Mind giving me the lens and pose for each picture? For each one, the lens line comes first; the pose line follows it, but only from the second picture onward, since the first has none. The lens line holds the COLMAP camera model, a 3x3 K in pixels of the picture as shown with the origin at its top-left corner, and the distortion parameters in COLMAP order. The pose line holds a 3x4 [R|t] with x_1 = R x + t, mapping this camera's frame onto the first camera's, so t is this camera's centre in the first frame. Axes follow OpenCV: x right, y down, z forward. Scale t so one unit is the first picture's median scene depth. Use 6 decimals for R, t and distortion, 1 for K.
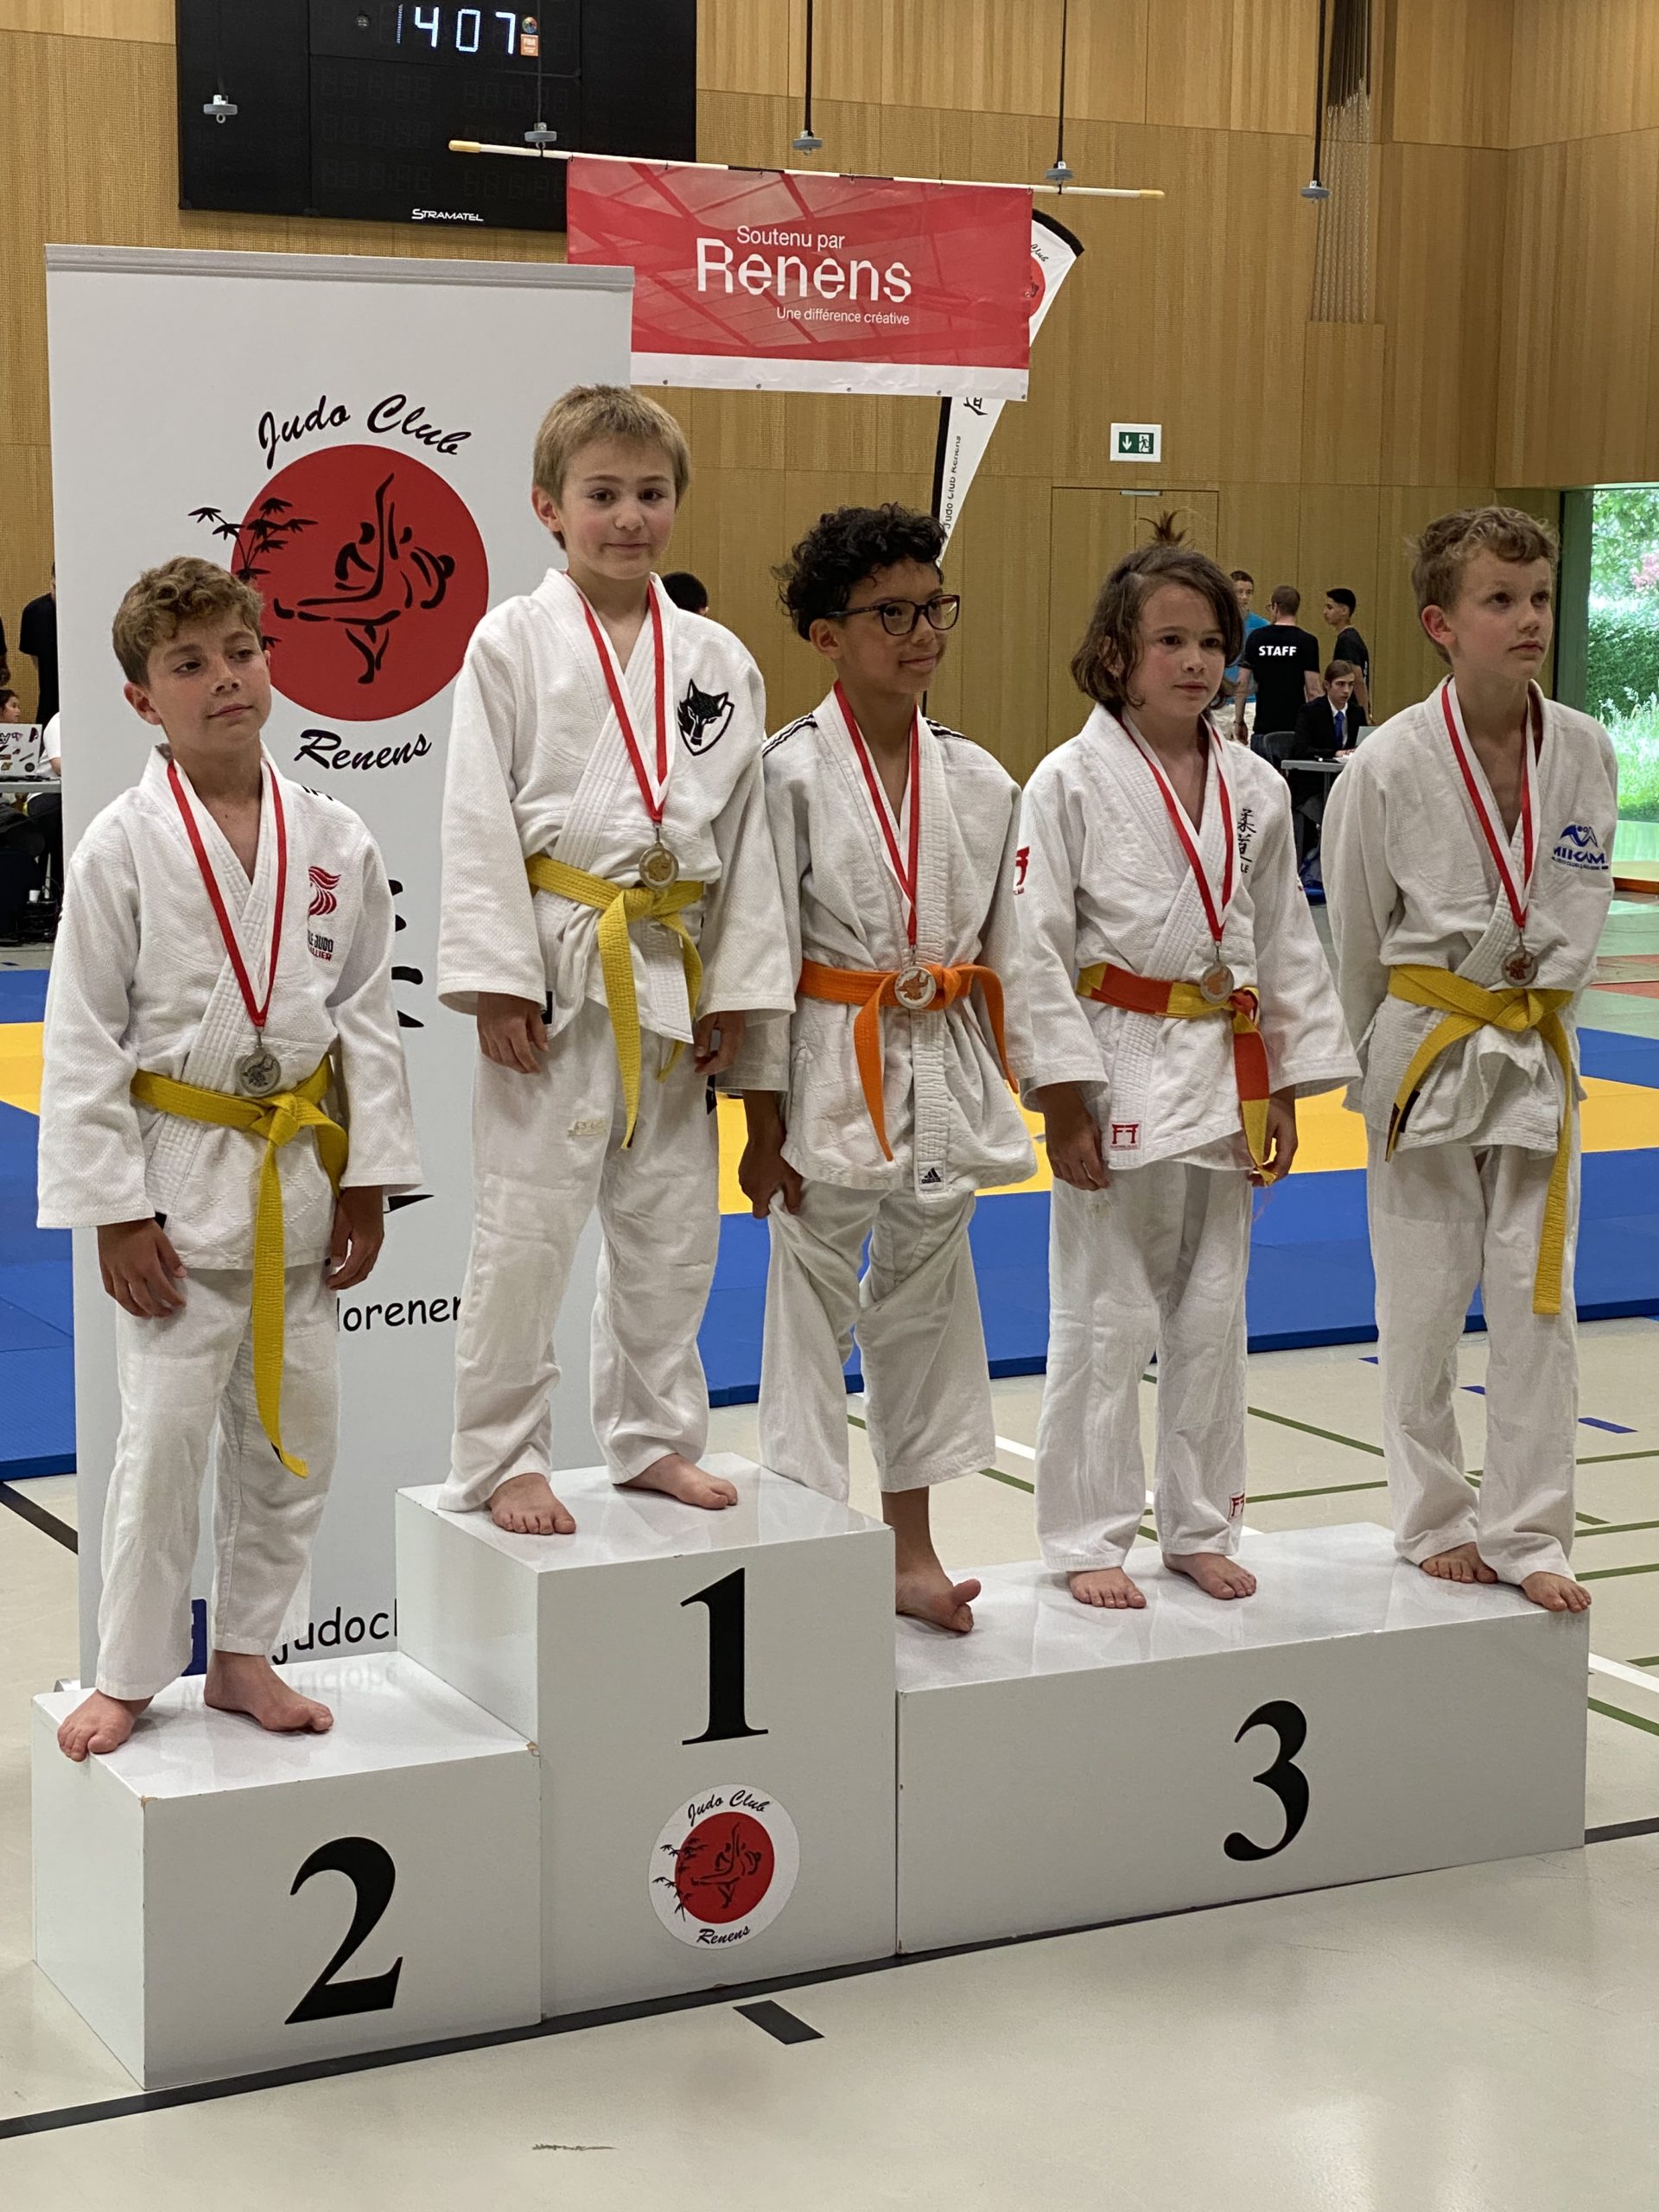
lens RADIAL K [[3943.0, 0, 835.2], [0, 3943.0, 1083.3], [0, 0, 1]] dist [0.142360, -0.110775]
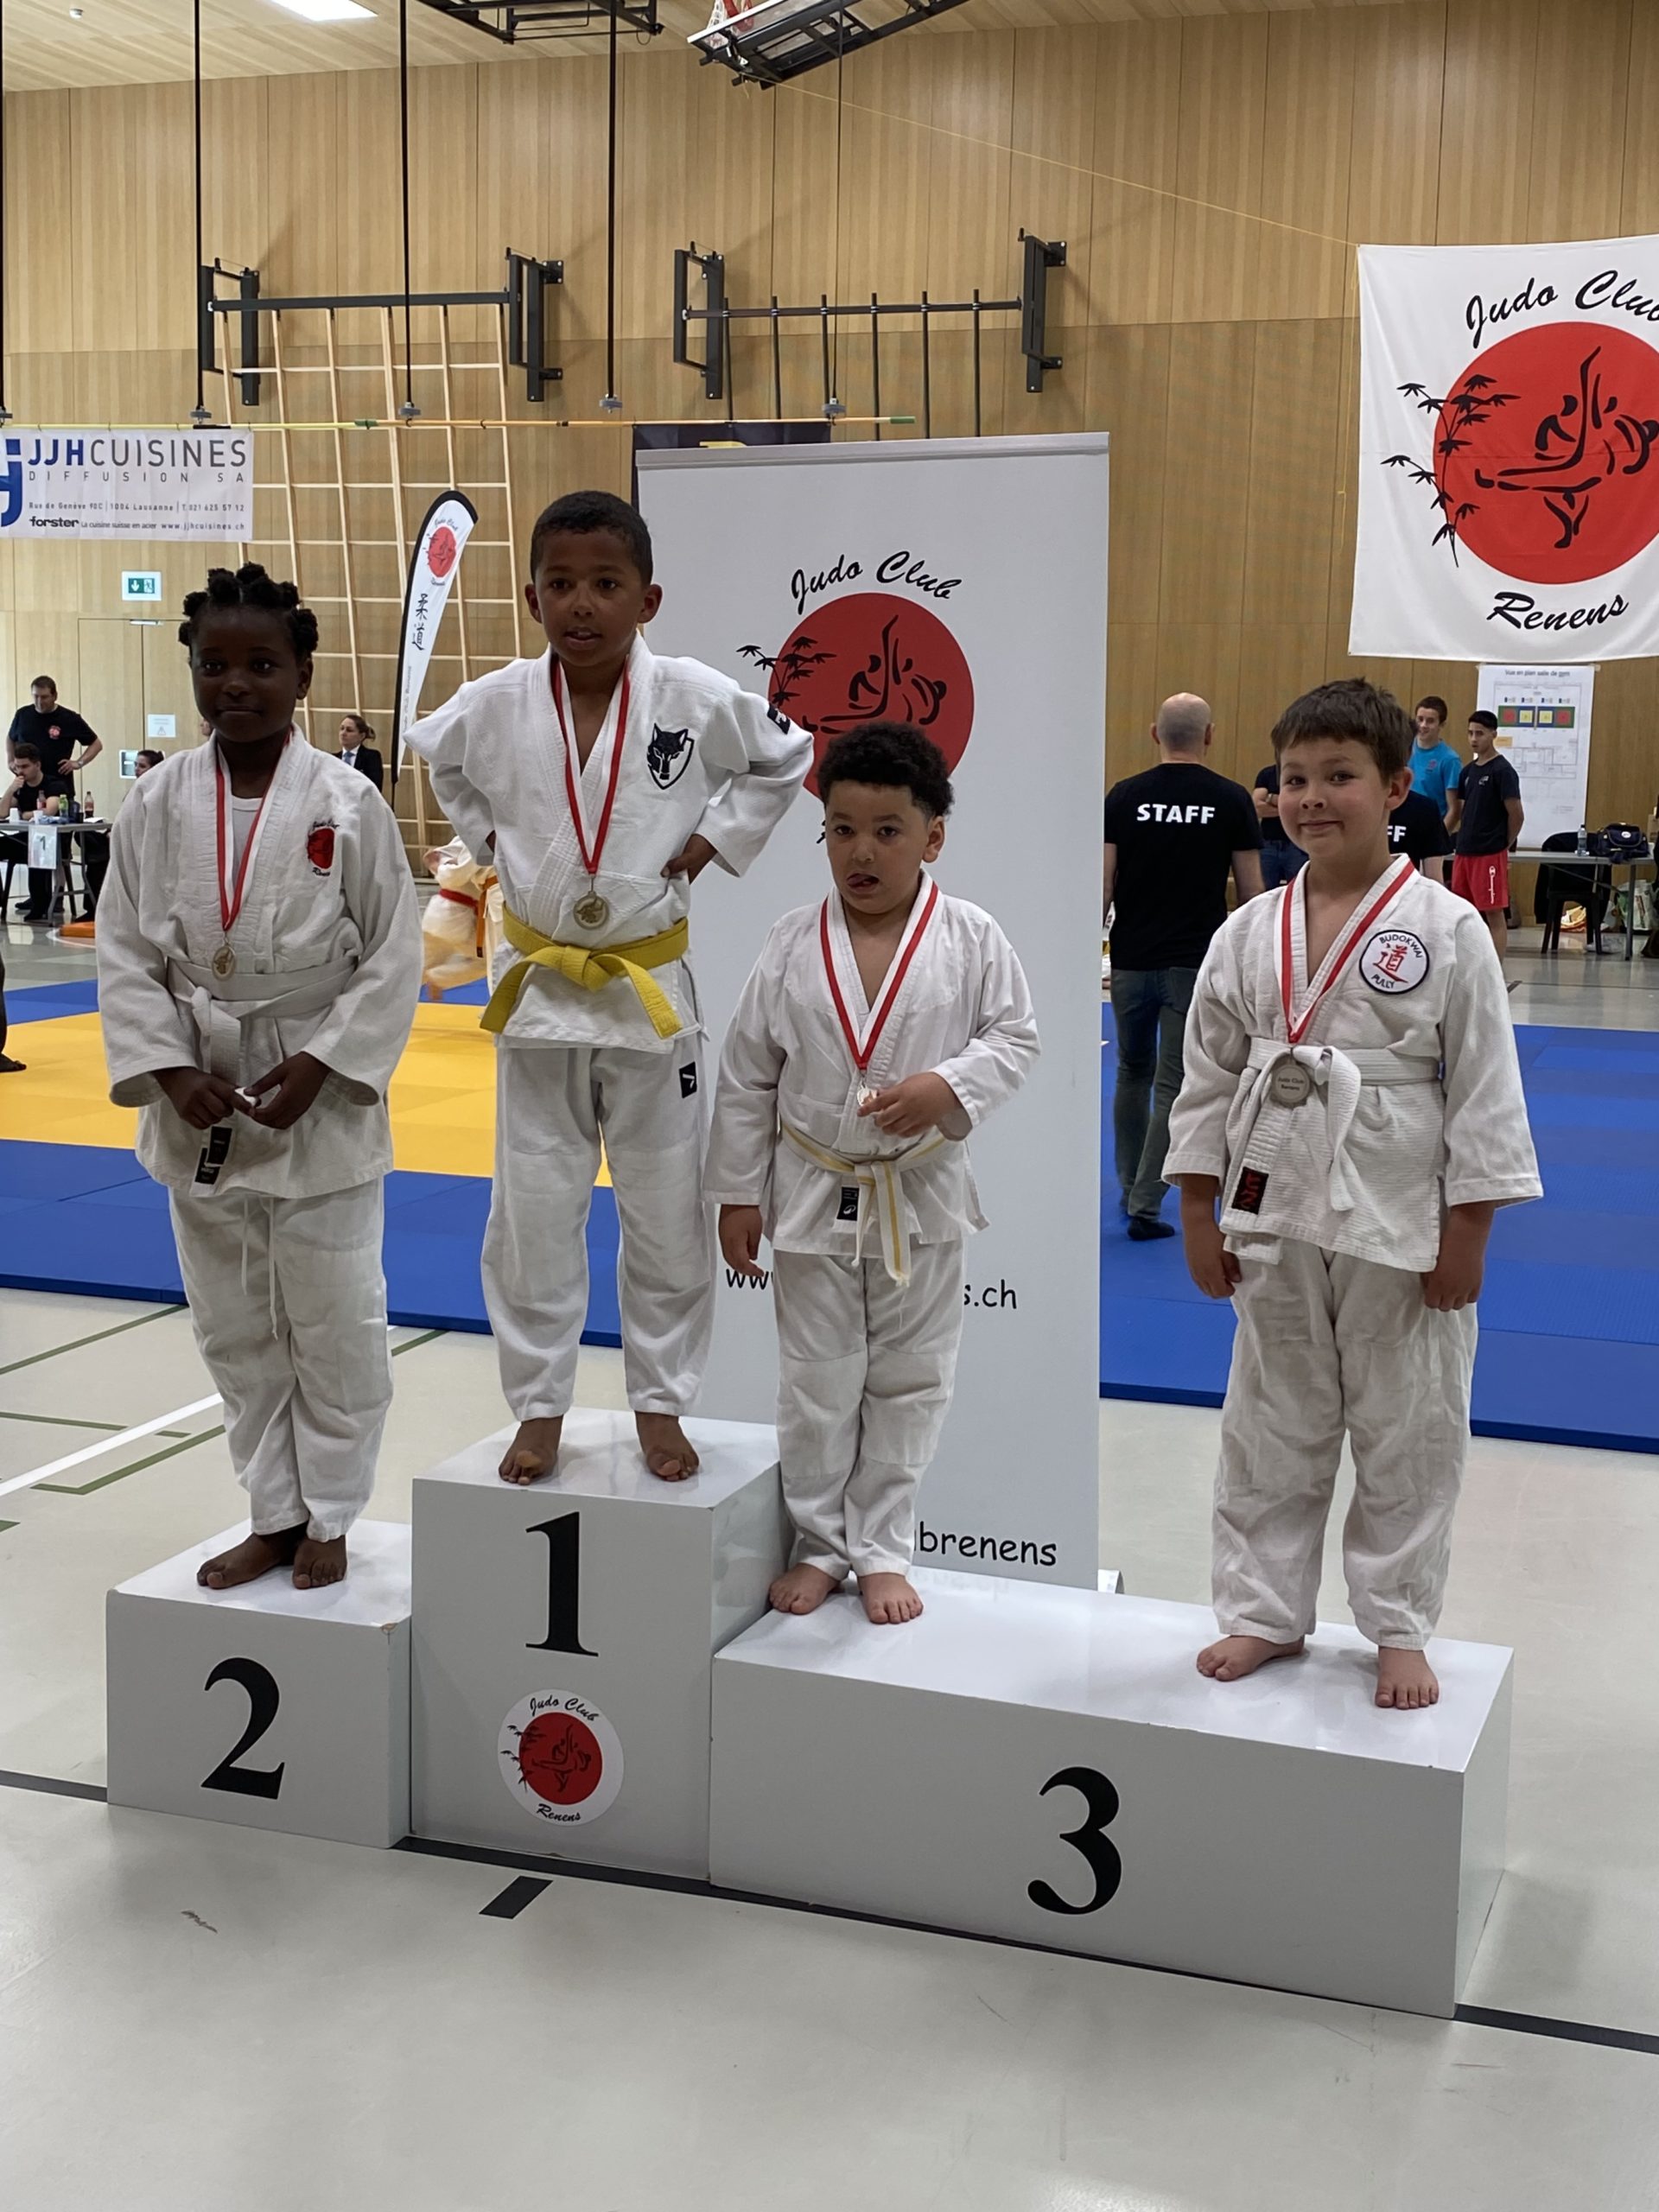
lens RADIAL K [[2751.7, 0, 787.1], [0, 2751.7, 1077.7], [0, 0, 1]] dist [0.156883, -0.466513]
pose [[0.667300, 0.097677, -0.738356, 0.155169], [-0.103533, 0.993903, 0.037913, -0.011619], [0.737558, 0.051145, 0.673344, 0.118744]]
